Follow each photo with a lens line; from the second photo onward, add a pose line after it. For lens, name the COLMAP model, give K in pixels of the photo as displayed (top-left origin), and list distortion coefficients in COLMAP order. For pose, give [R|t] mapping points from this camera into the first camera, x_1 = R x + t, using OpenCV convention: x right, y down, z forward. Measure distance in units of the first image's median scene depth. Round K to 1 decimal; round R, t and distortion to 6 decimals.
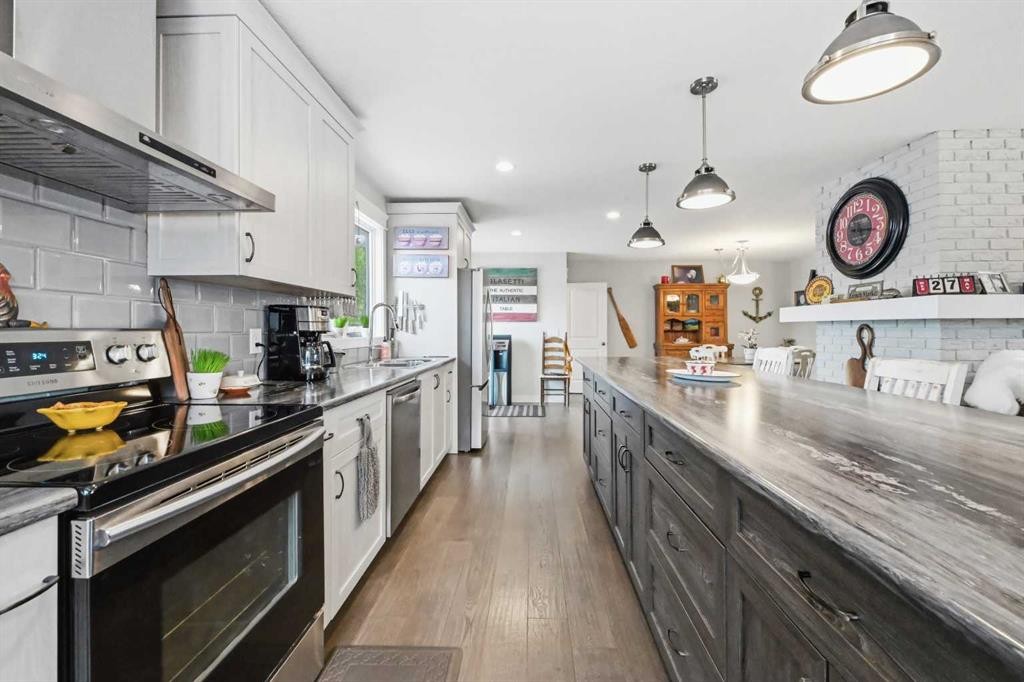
lens RADIAL K [[412.9, 0, 510.6], [0, 412.9, 321.9], [0, 0, 1]] dist [-0.001568, -0.000015]
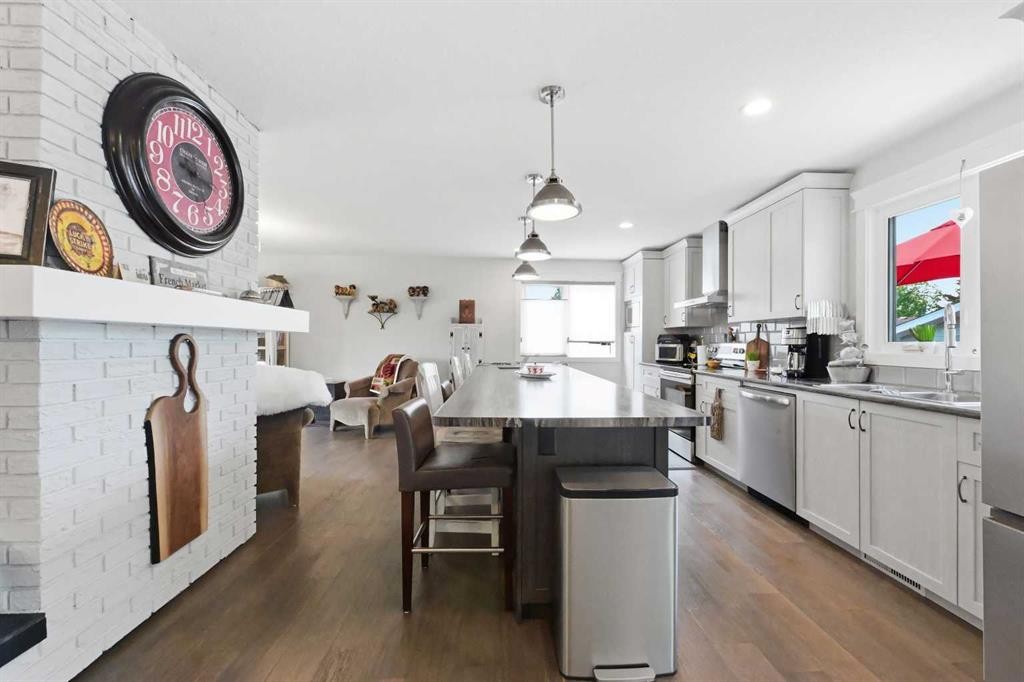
lens RADIAL K [[406.6, 0, 516.7], [0, 406.6, 339.0], [0, 0, 1]] dist [-0.000149, -0.000162]
pose [[-0.995319, -0.005158, -0.096508, 0.434673], [-0.002665, 0.999660, -0.025935, 0.025987], [0.096609, -0.025557, -0.994994, 1.582280]]
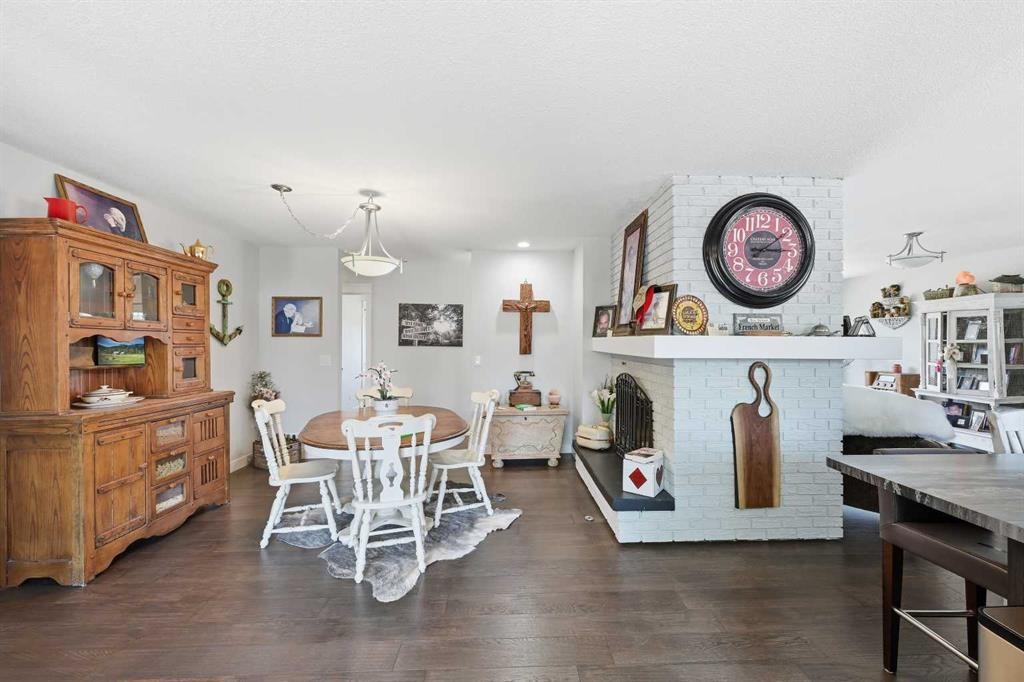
lens RADIAL K [[406.6, 0, 516.7], [0, 406.6, 339.0], [0, 0, 1]] dist [-0.000149, -0.000162]
pose [[-0.094148, 0.010100, 0.995507, 0.069749], [-0.023208, 0.999655, -0.012337, -0.019330], [-0.995288, -0.024265, -0.093881, 1.541851]]
